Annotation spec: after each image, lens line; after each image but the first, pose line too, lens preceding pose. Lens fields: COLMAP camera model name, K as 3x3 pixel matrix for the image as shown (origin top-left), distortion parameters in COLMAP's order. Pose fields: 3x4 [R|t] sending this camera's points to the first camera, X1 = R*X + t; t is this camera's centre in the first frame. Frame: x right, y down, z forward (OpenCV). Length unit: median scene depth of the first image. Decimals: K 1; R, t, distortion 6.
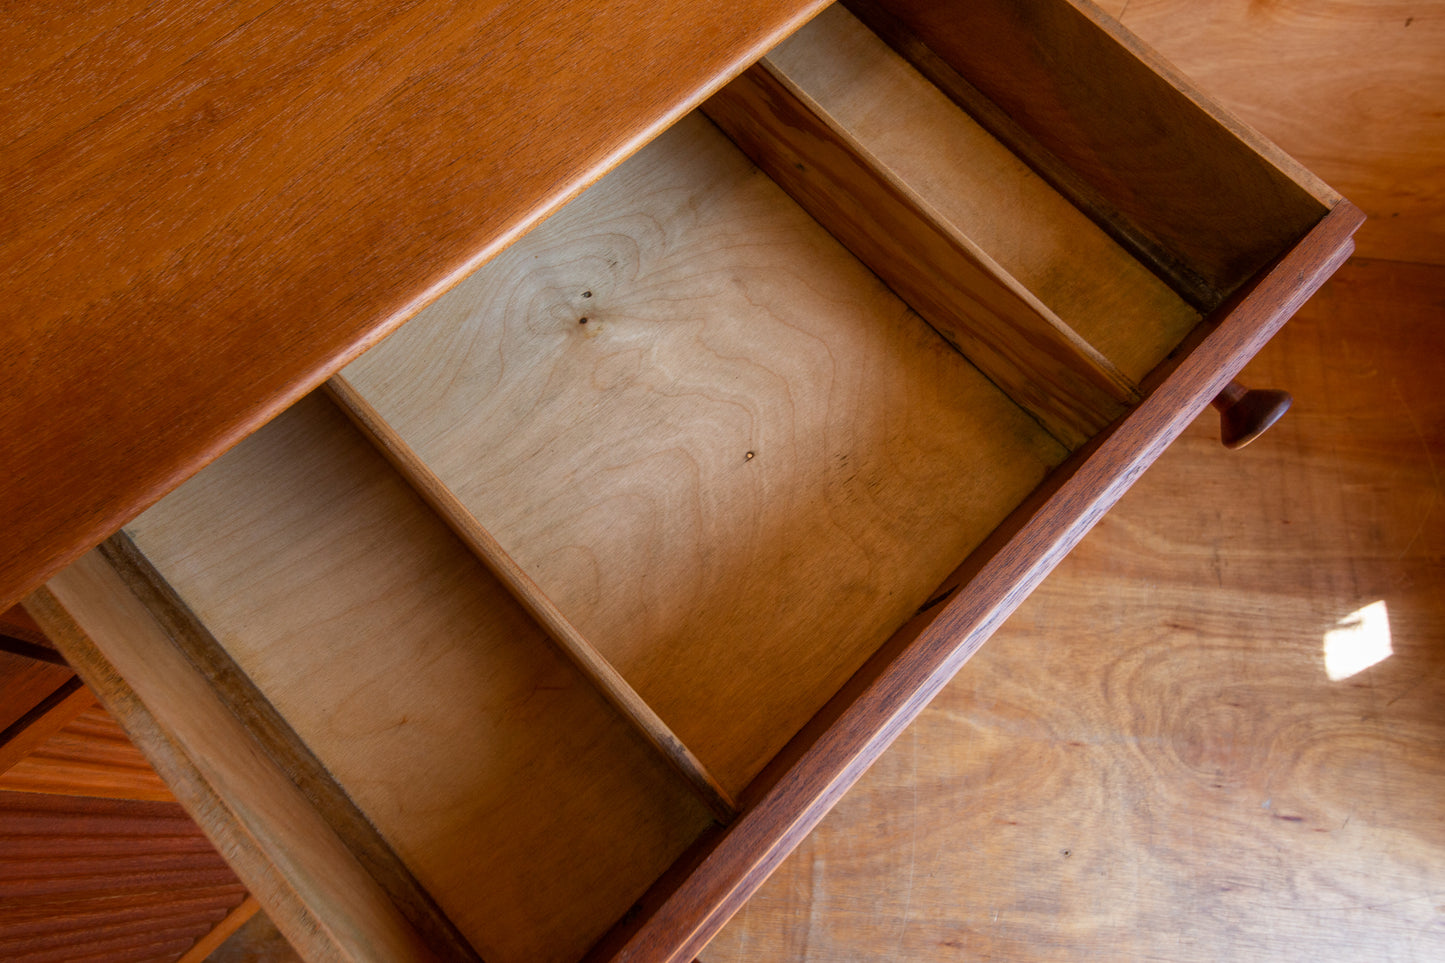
lens RADIAL K [[926.0, 0, 721.7], [0, 926.0, 487.1], [0, 0, 1]] dist [0.066176, -0.040563]
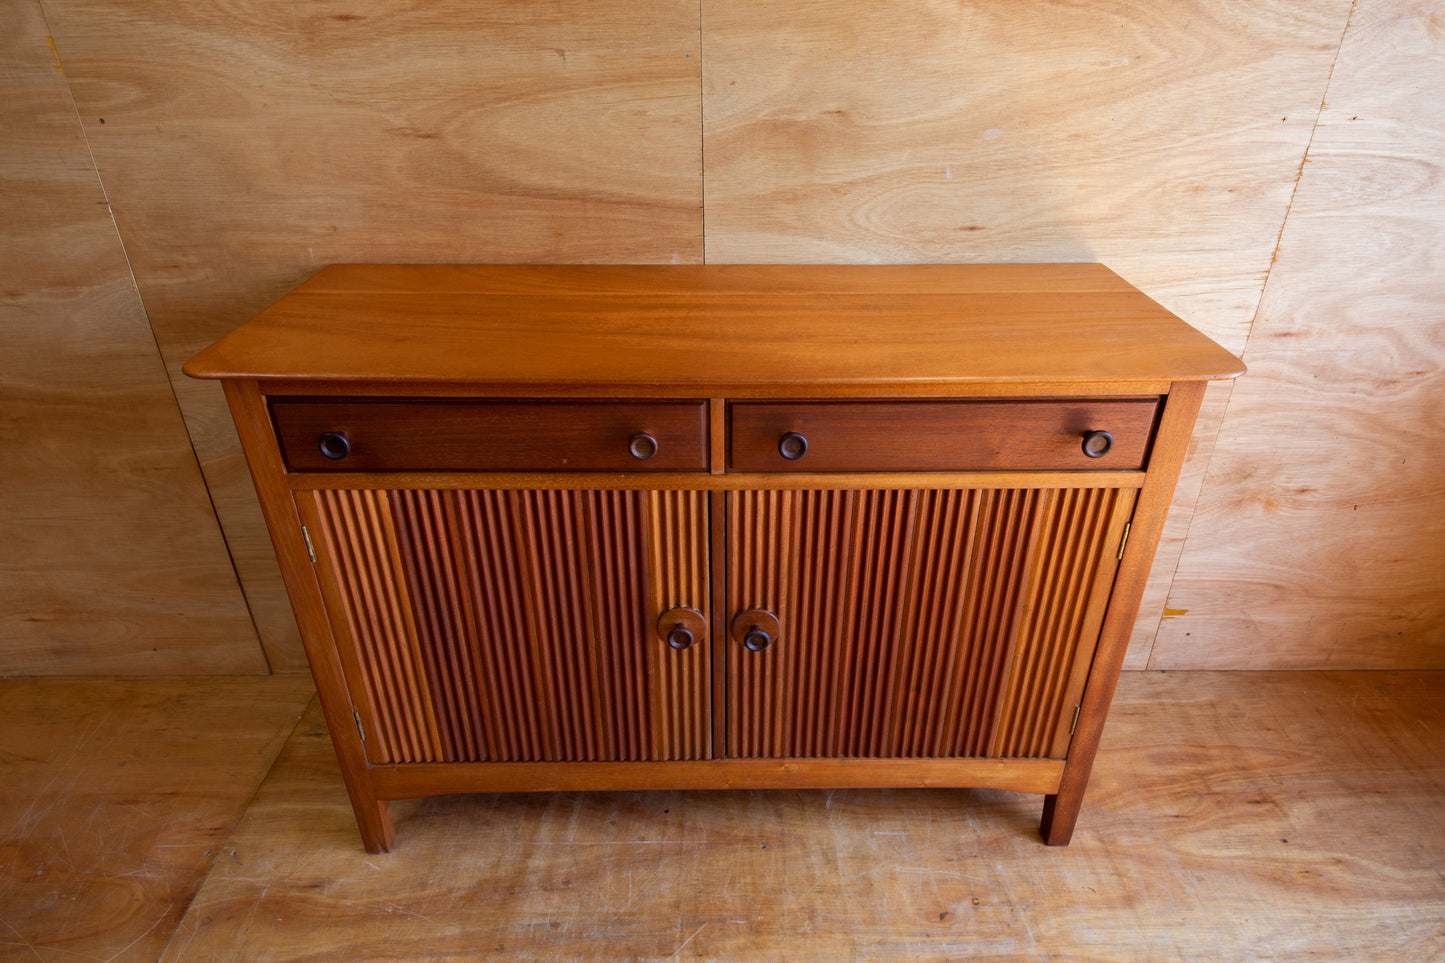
lens RADIAL K [[848.7, 0, 722.5], [0, 848.7, 481.5], [0, 0, 1]] dist [0.049792, -0.034216]
pose [[0.993919, -0.081053, 0.074529, -0.461678], [0.110000, 0.761124, -0.639211, 0.303407], [-0.004916, 0.643523, 0.765411, -0.200755]]
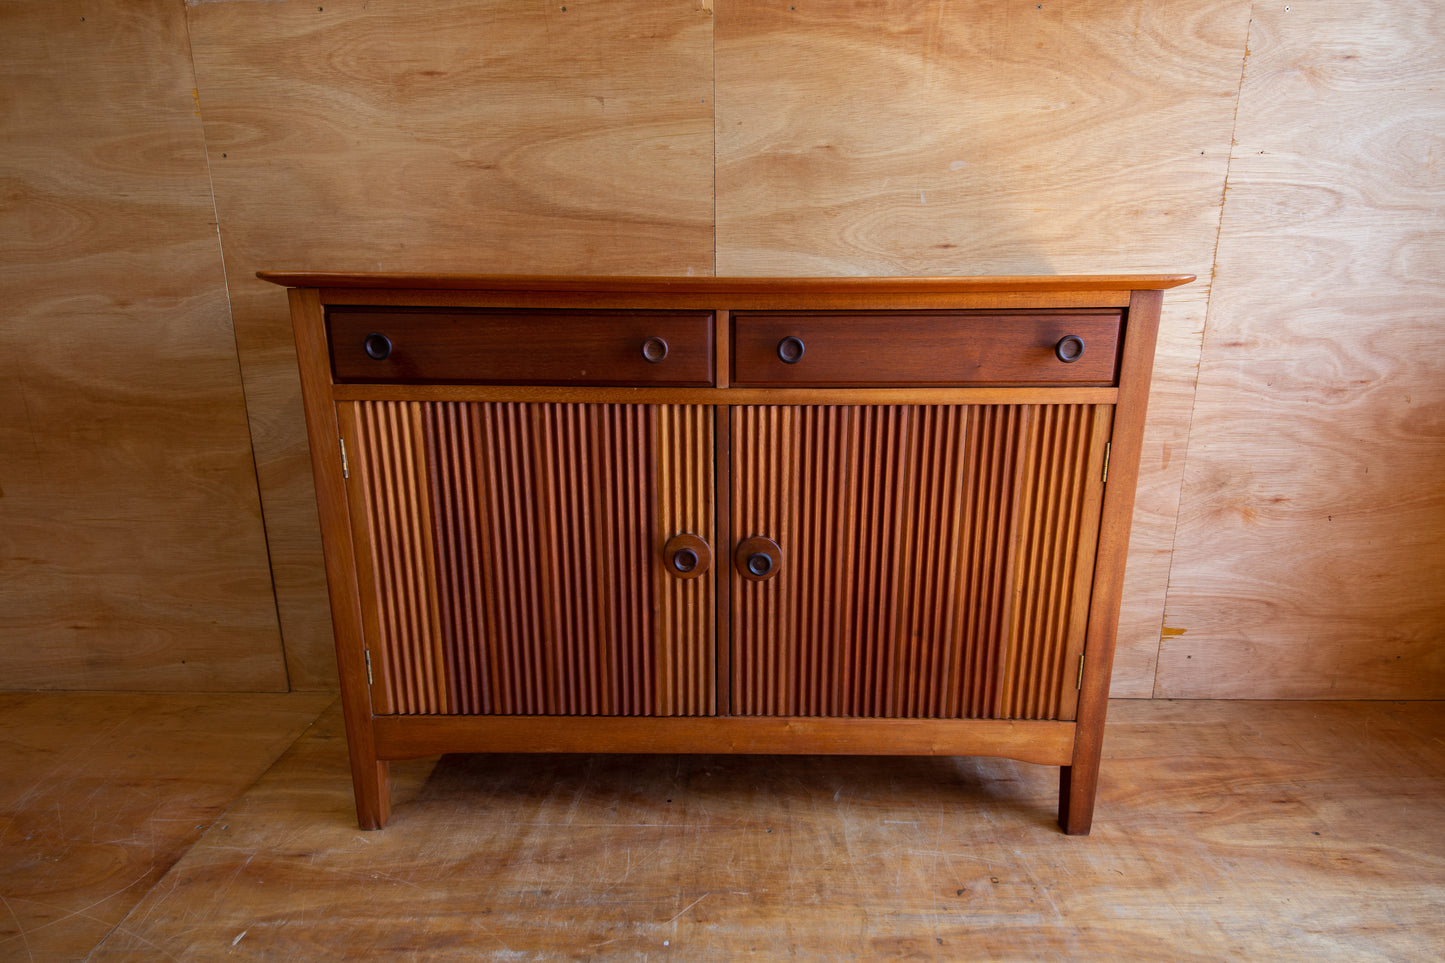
lens RADIAL K [[778.0, 0, 722.9], [0, 778.0, 484.7], [0, 0, 1]] dist [0.040665, -0.032210]
pose [[0.996010, -0.053161, 0.071684, -0.469032], [0.089207, 0.569760, -0.816955, 0.520694], [0.002587, 0.820090, 0.572229, 0.059095]]
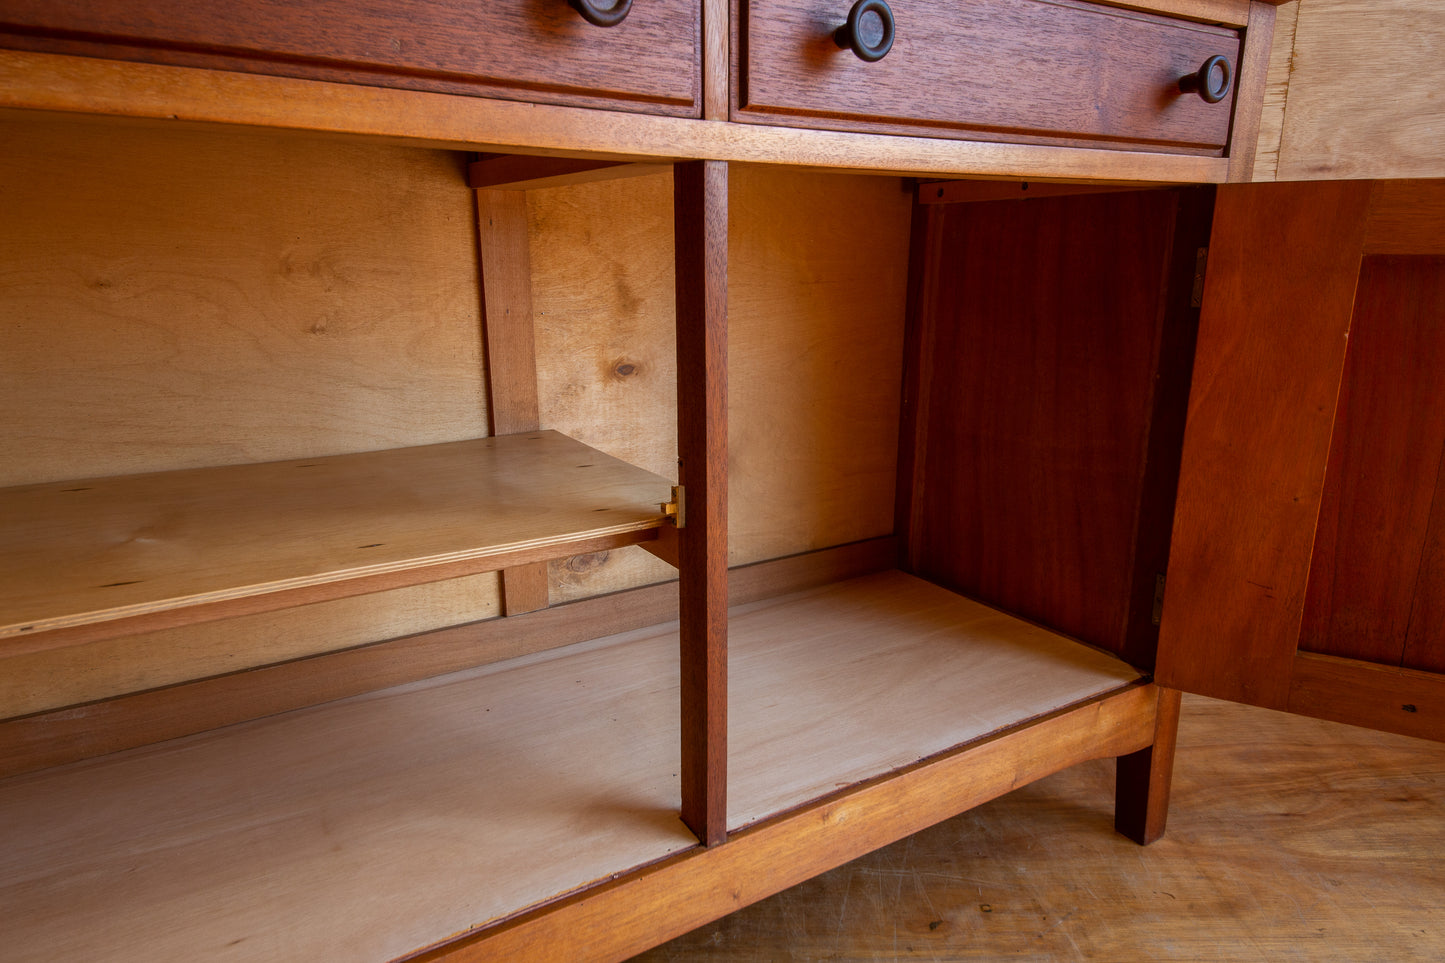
lens RADIAL K [[926.0, 0, 721.7], [0, 926.0, 487.1], [0, 0, 1]] dist [0.066176, -0.040563]
pose [[0.993595, -0.060506, 0.095438, -0.364221], [0.112943, 0.559077, -0.821387, 0.458371], [-0.003658, 0.826905, 0.562330, 0.284772]]
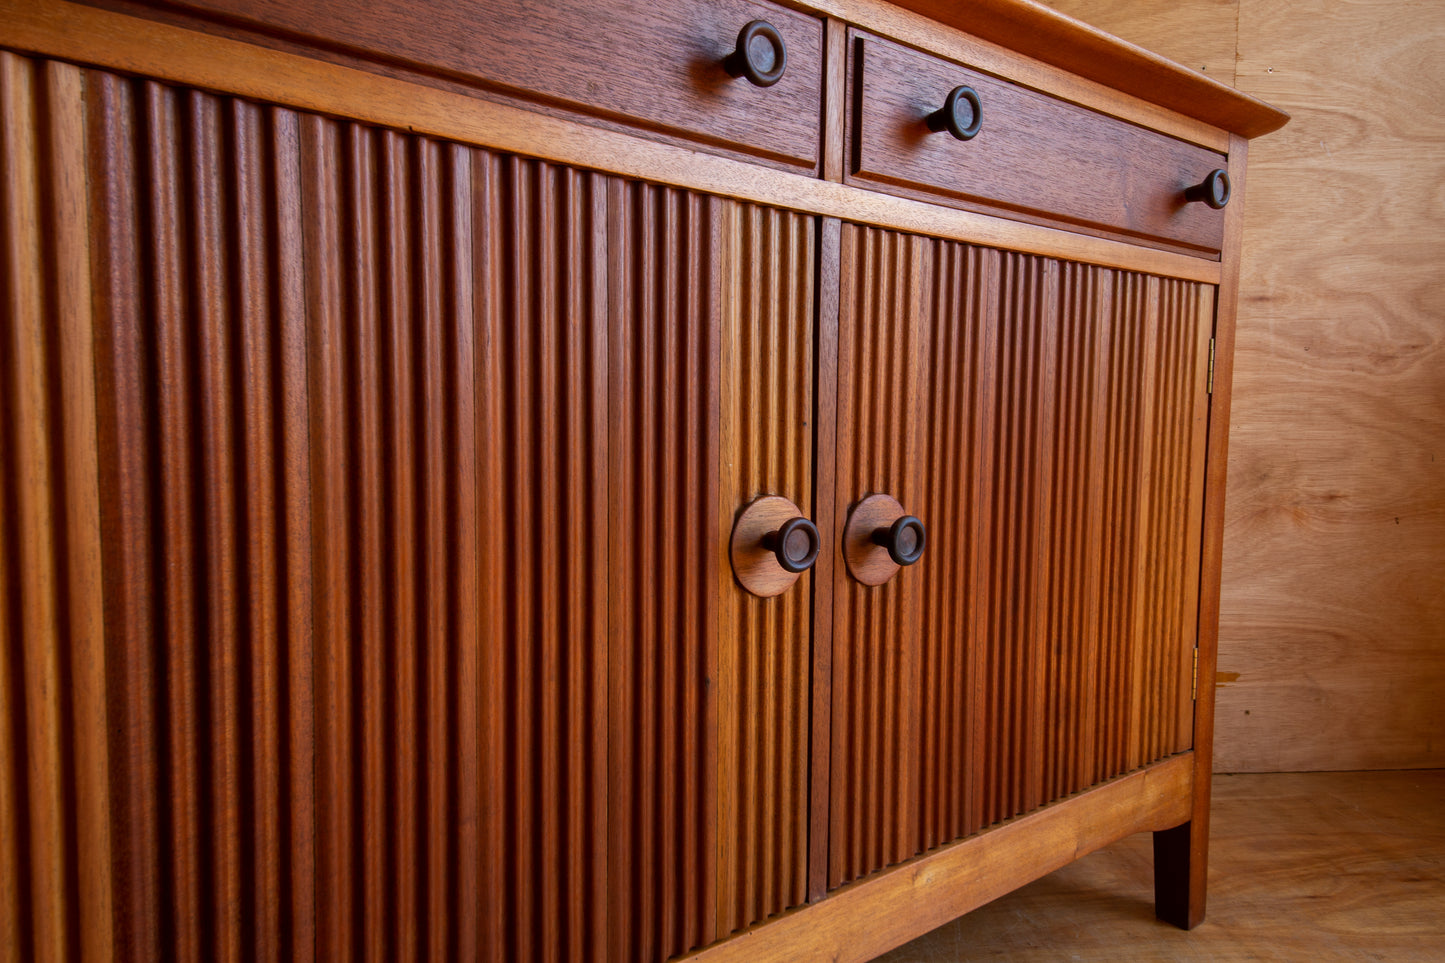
lens RADIAL K [[926.0, 0, 721.7], [0, 926.0, 487.1], [0, 0, 1]] dist [0.066176, -0.040563]
pose [[0.980354, -0.037842, 0.193582, -0.481787], [0.191703, 0.413825, -0.889943, 0.492138], [-0.046432, 0.909570, 0.412949, 0.340140]]
